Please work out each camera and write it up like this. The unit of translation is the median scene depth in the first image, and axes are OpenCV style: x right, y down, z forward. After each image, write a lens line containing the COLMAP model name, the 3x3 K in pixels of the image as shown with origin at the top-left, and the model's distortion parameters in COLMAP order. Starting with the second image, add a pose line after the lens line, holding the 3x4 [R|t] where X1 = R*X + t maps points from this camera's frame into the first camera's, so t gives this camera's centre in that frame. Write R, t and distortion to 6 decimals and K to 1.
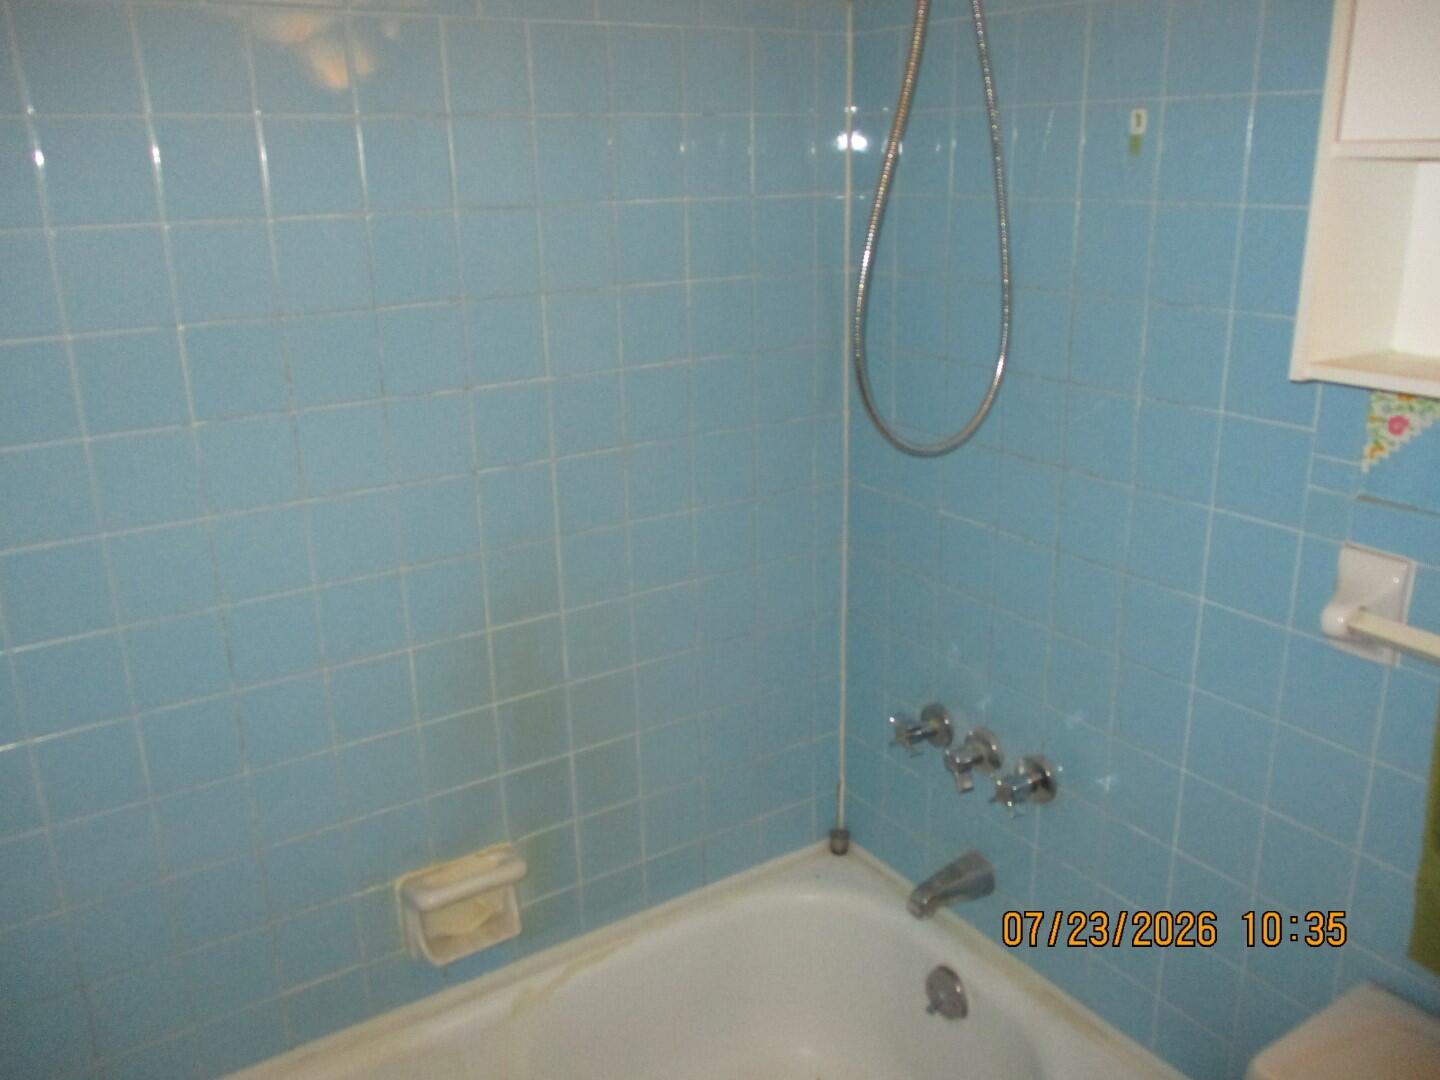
lens RADIAL K [[1201.8, 0, 725.0], [0, 1201.8, 536.1], [0, 0, 1]] dist [-0.035066, 0.031795]
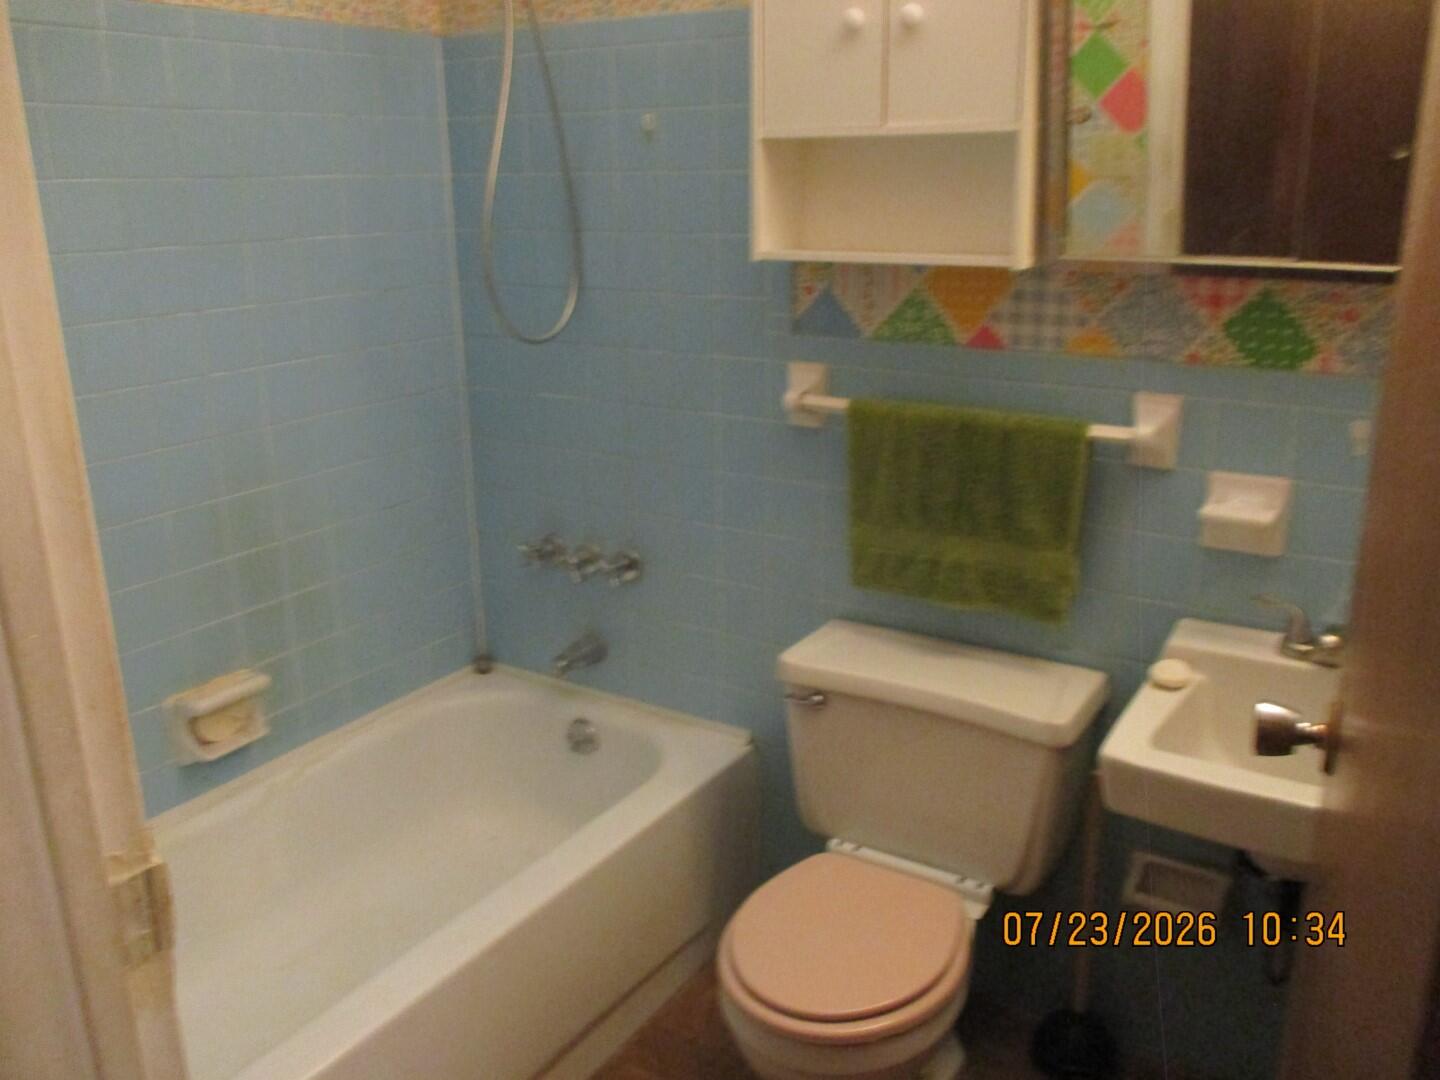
lens RADIAL K [[1201.8, 0, 716.2], [0, 1201.8, 538.8], [0, 0, 1]] dist [-0.035066, 0.031795]
pose [[0.911218, -0.105897, 0.398080, -0.218180], [0.118061, 0.992988, -0.006091, 0.184238], [-0.394643, 0.052547, 0.917331, -0.394024]]
